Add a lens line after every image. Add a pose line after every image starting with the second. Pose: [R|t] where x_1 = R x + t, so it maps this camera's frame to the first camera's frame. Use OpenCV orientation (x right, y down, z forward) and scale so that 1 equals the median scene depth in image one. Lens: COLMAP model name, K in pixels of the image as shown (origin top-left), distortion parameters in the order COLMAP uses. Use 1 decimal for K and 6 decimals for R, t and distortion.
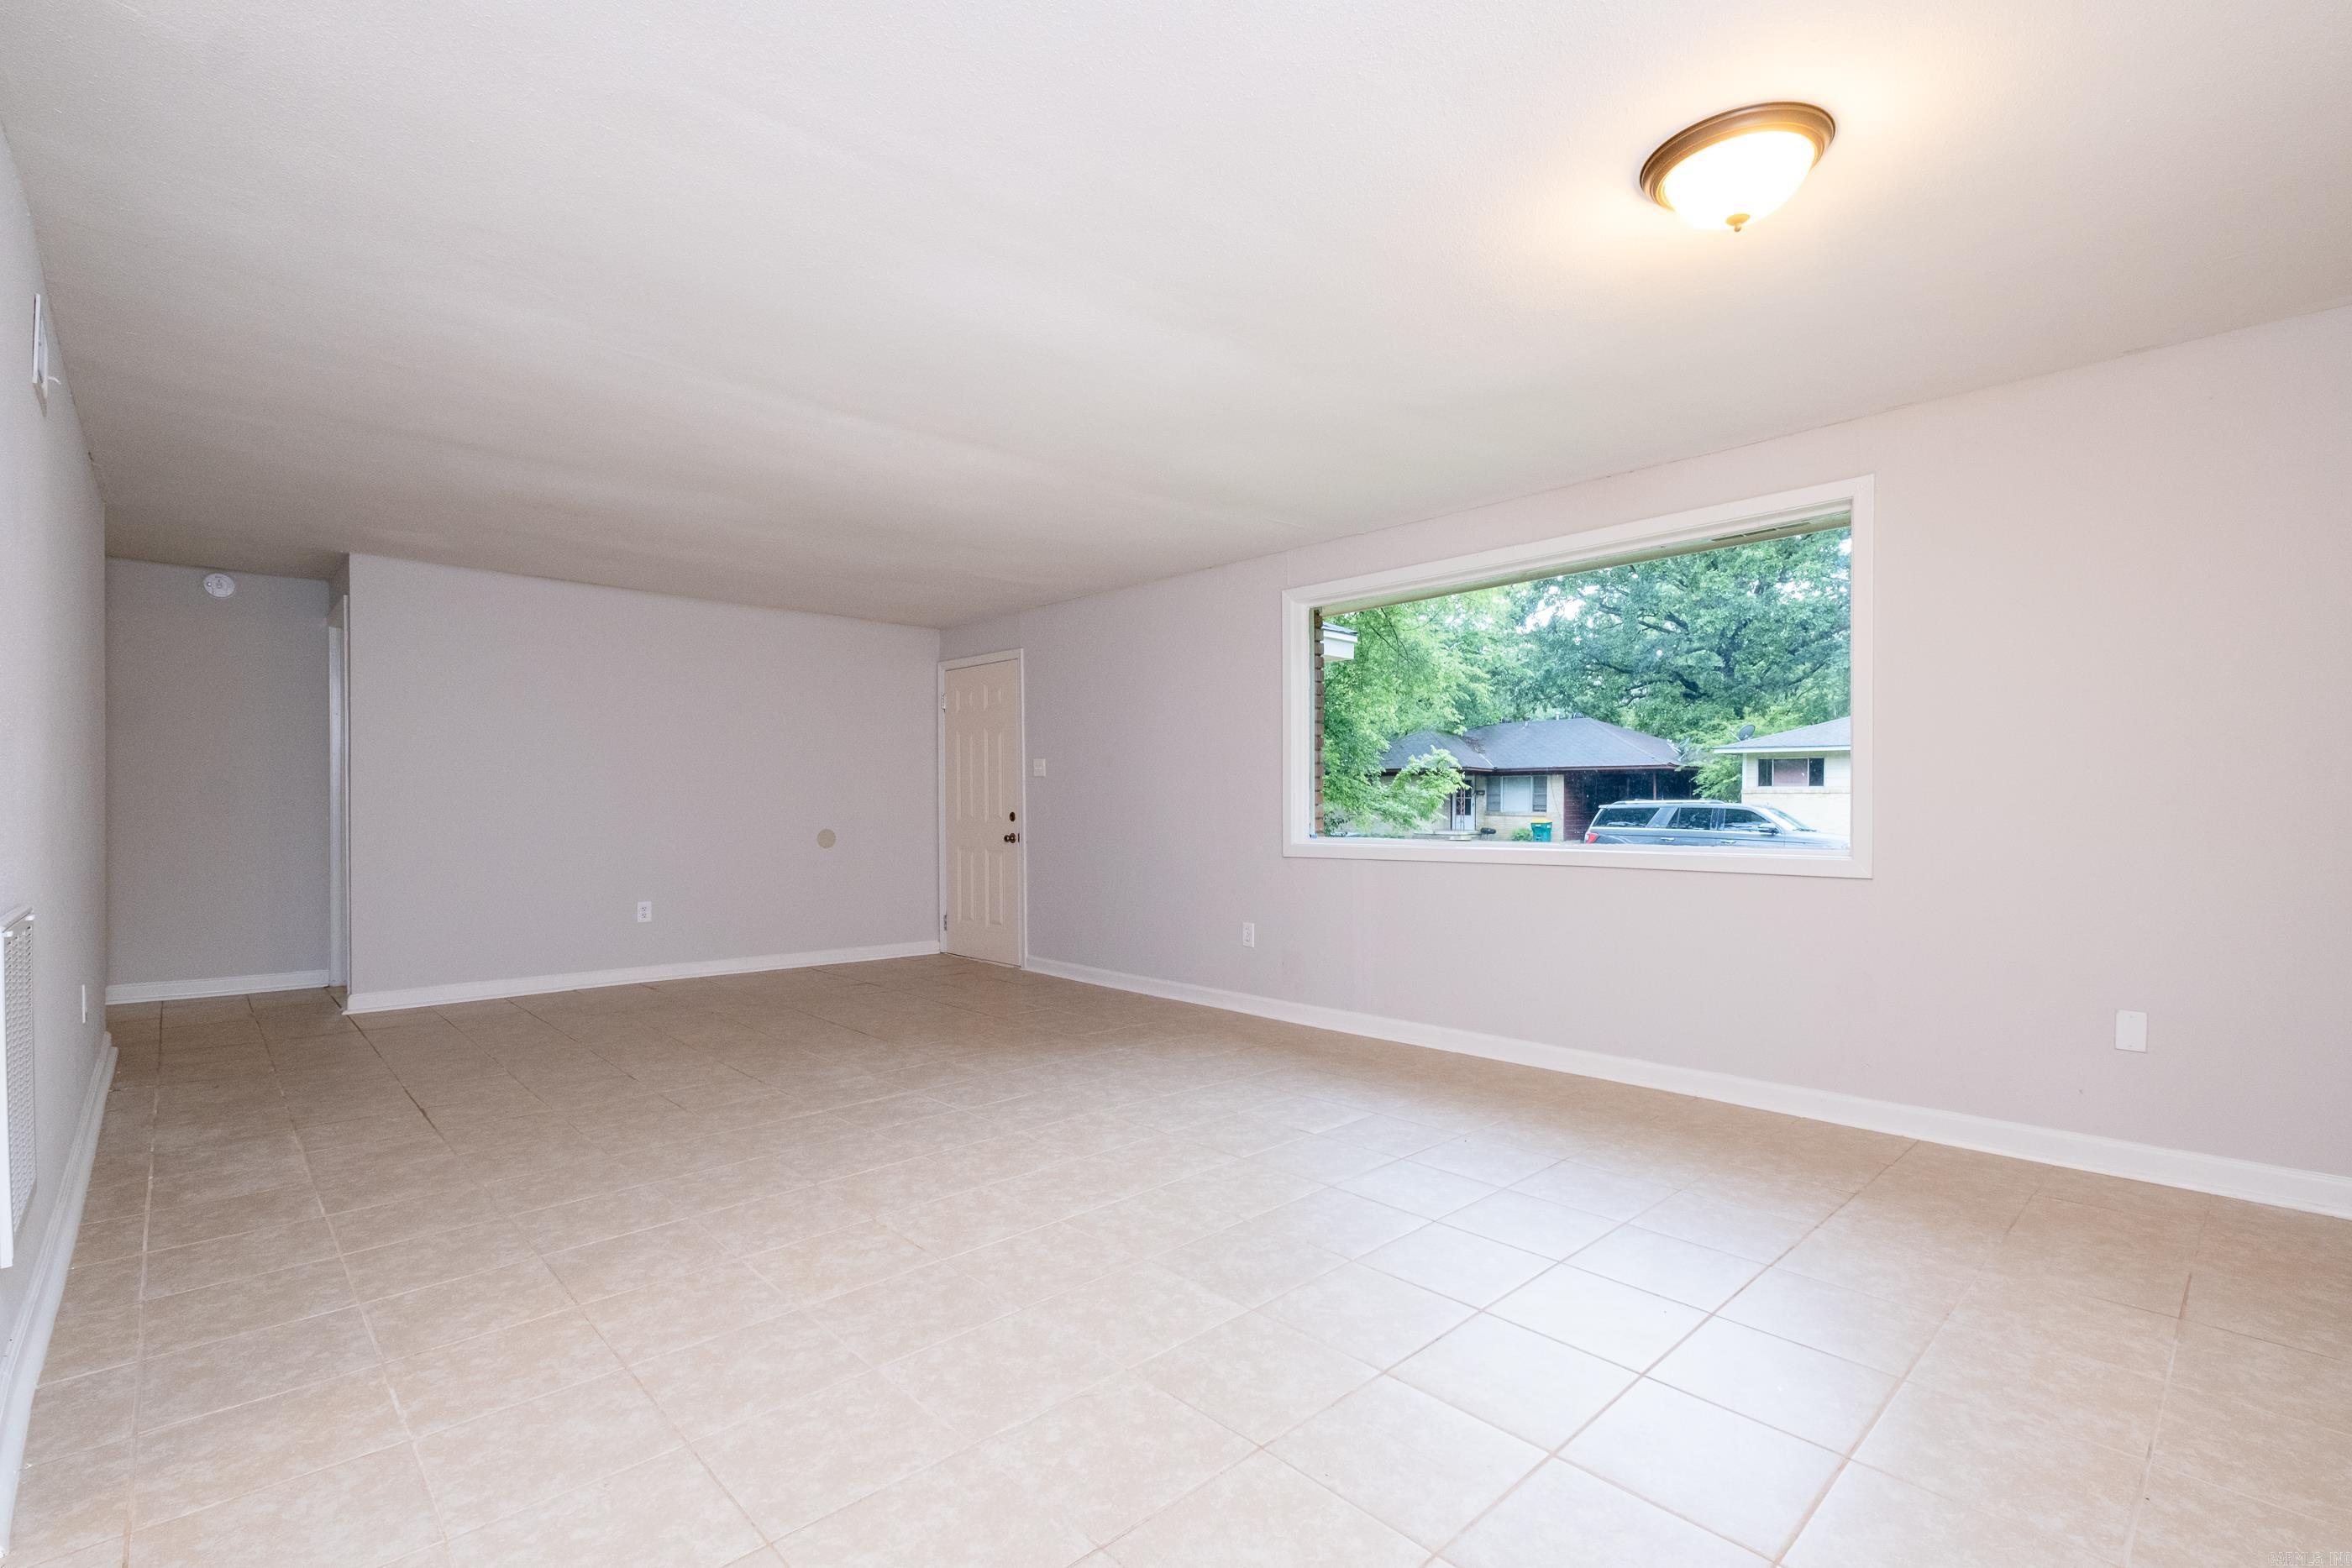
lens RADIAL K [[1066.4, 0, 1192.3], [0, 1066.4, 804.5], [0, 0, 1]] dist [-0.000414, -0.000246]
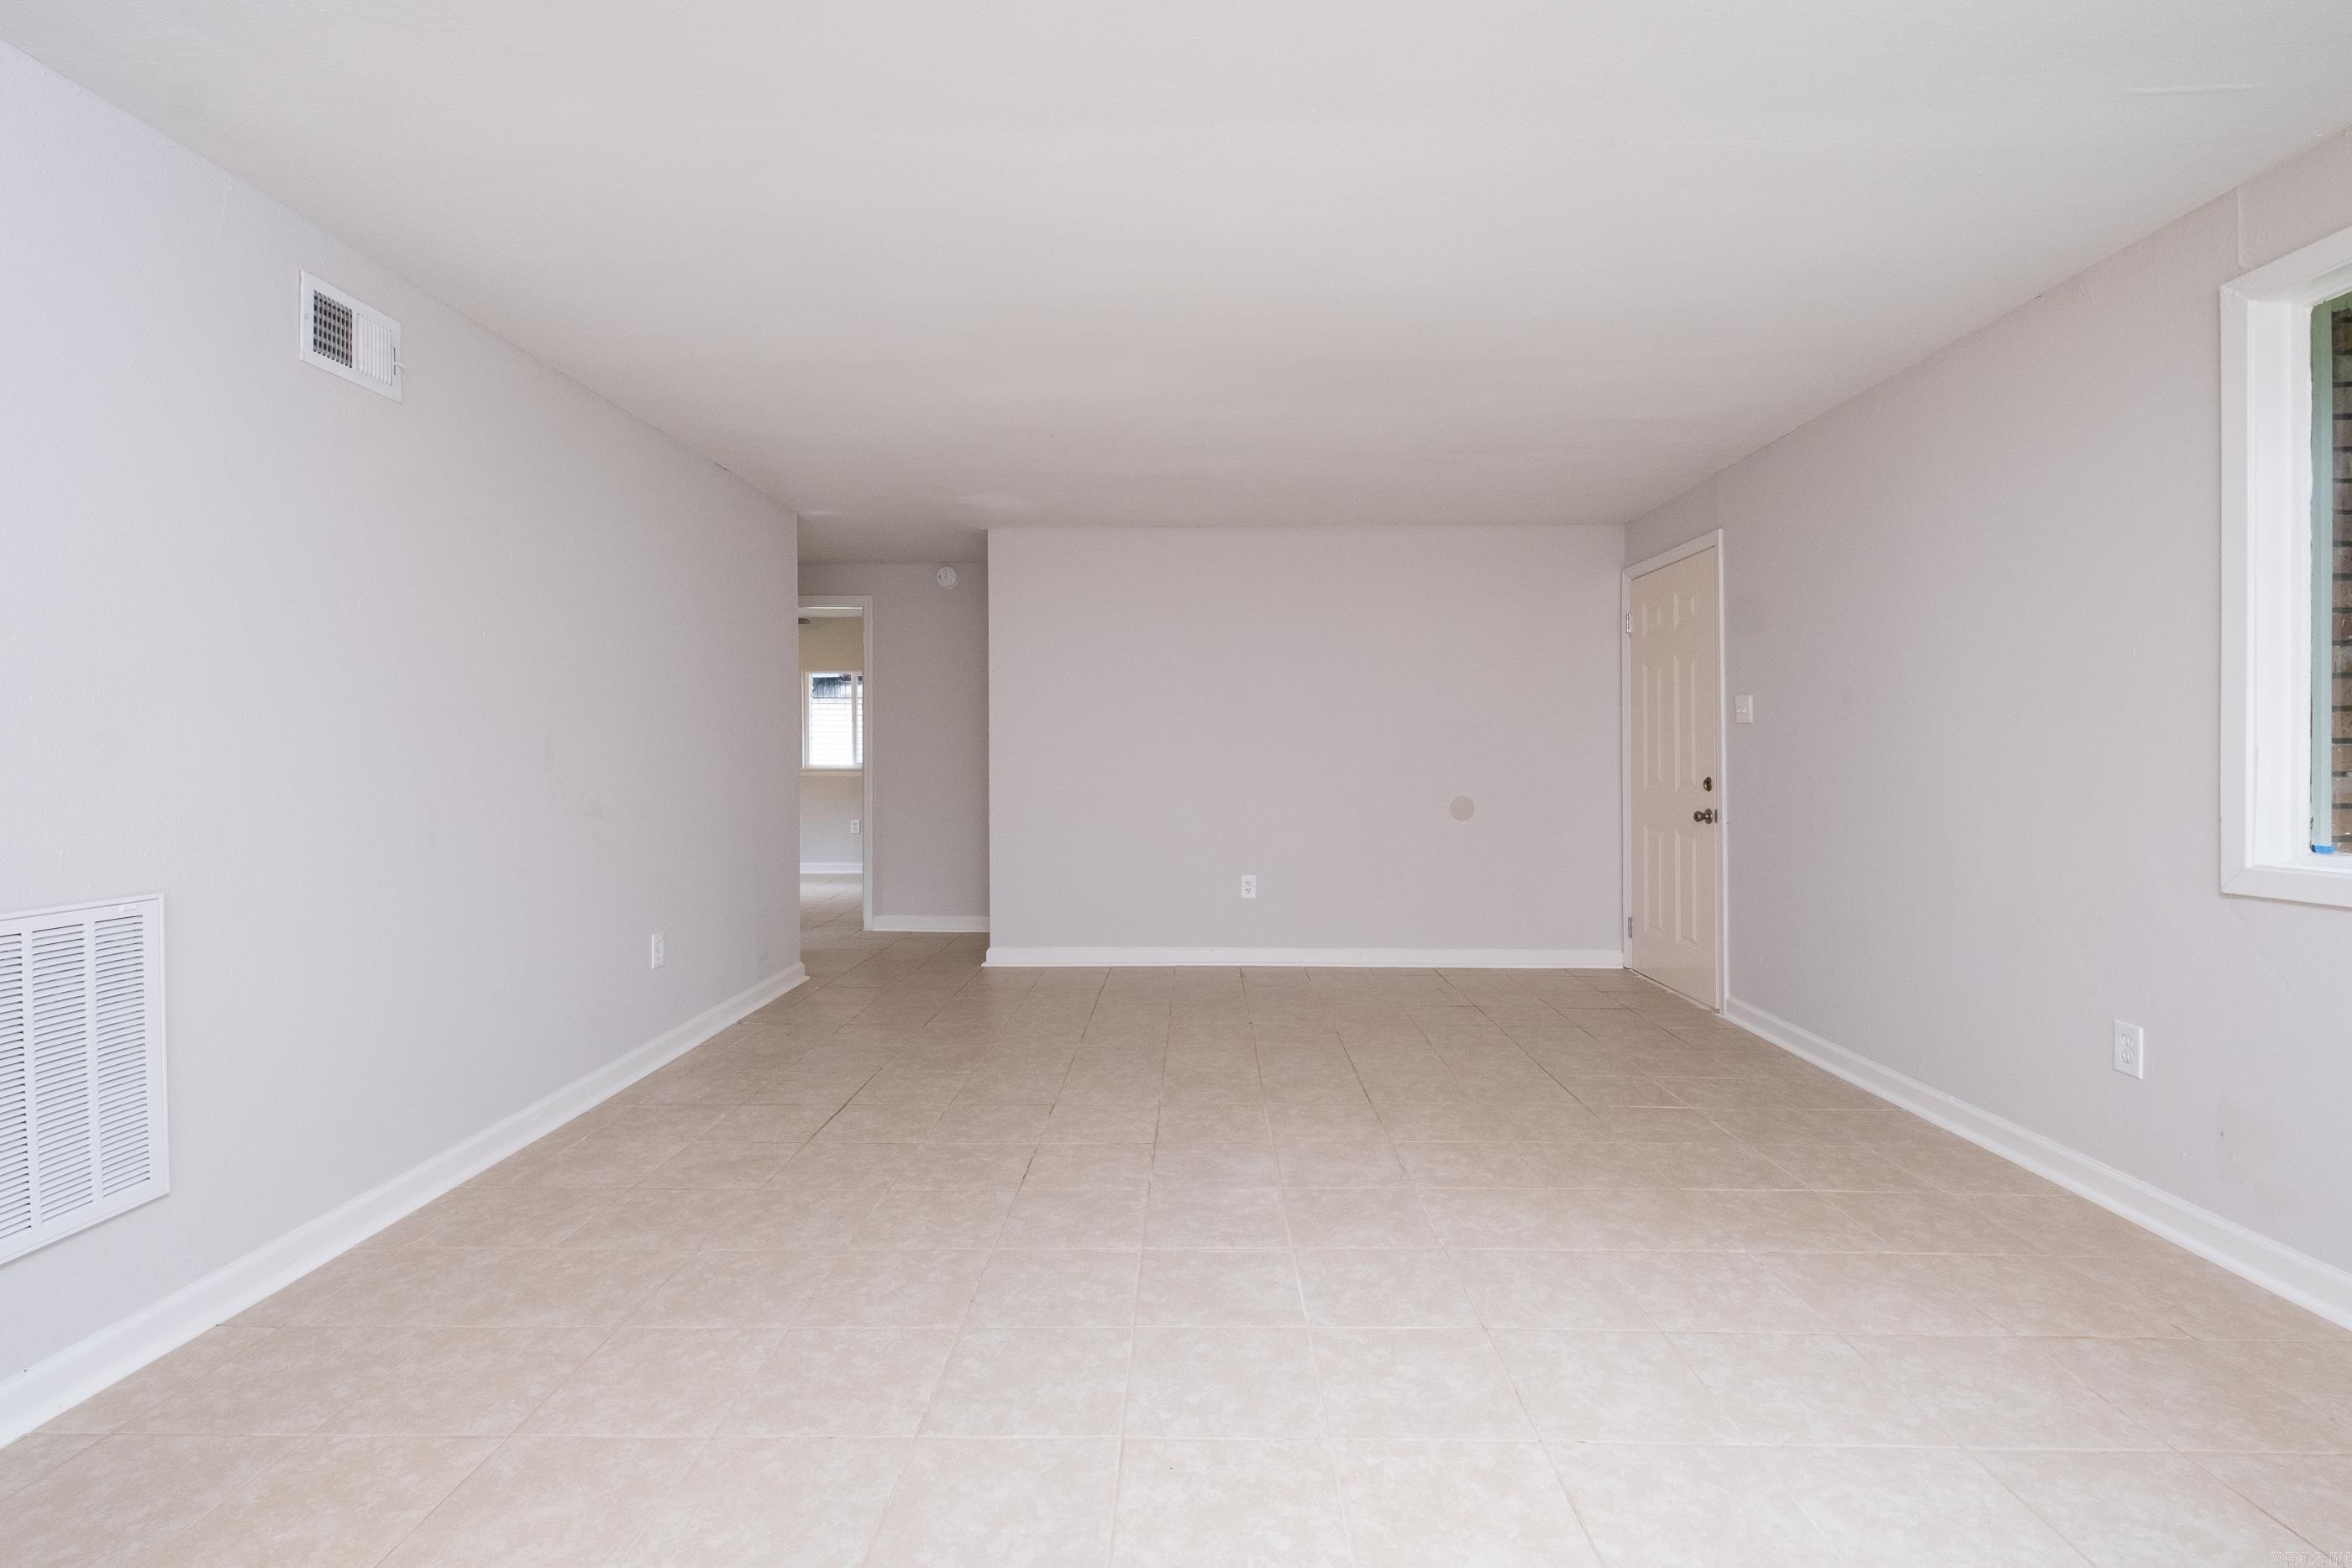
lens RADIAL K [[1067.0, 0, 1177.5], [0, 1067.0, 767.6], [0, 0, 1]] dist [-0.003117, -0.001209]
pose [[0.708005, 0.001896, -0.706204, 0.123812], [0.005085, 0.999957, 0.007783, -0.010656], [0.706189, -0.009101, 0.707965, 0.538039]]
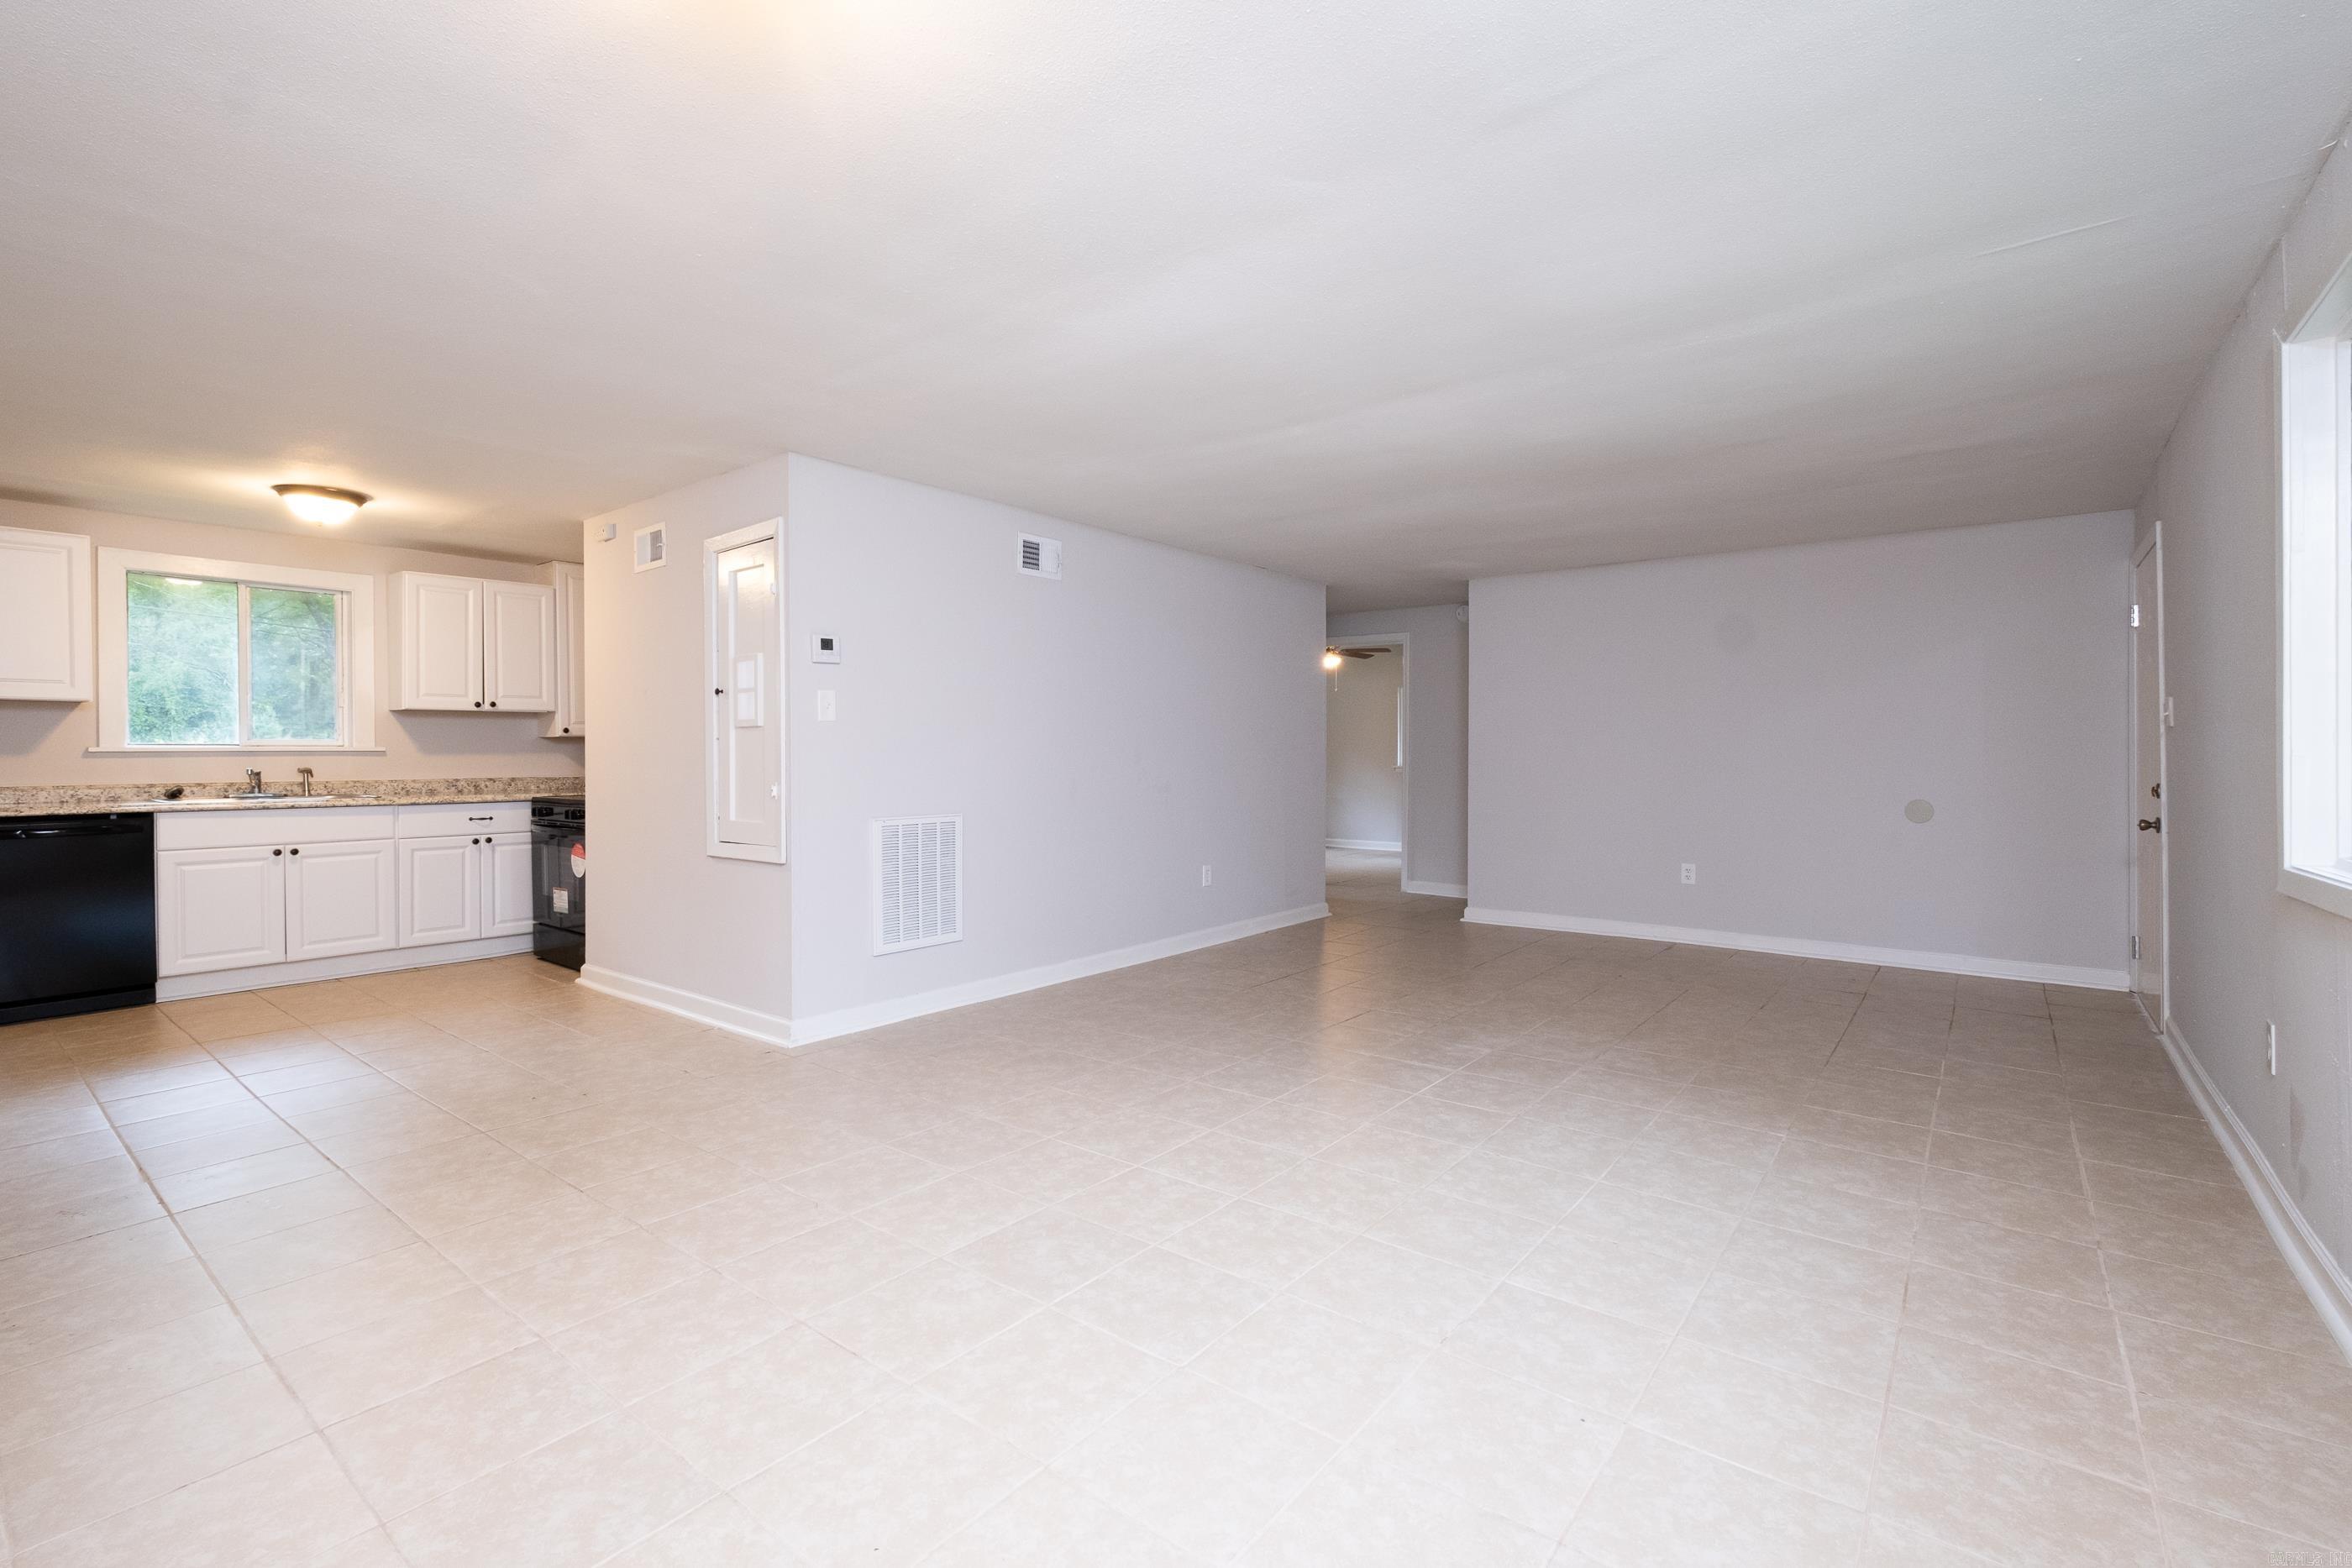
lens RADIAL K [[1037.2, 0, 1177.7], [0, 1037.2, 751.0], [0, 0, 1]] dist [-0.006374, 0.000764]
pose [[0.140475, -0.008471, -0.990048, 0.644245], [-0.001929, 0.999959, -0.008830, -0.010251], [0.990082, 0.003150, 0.140453, 0.634576]]
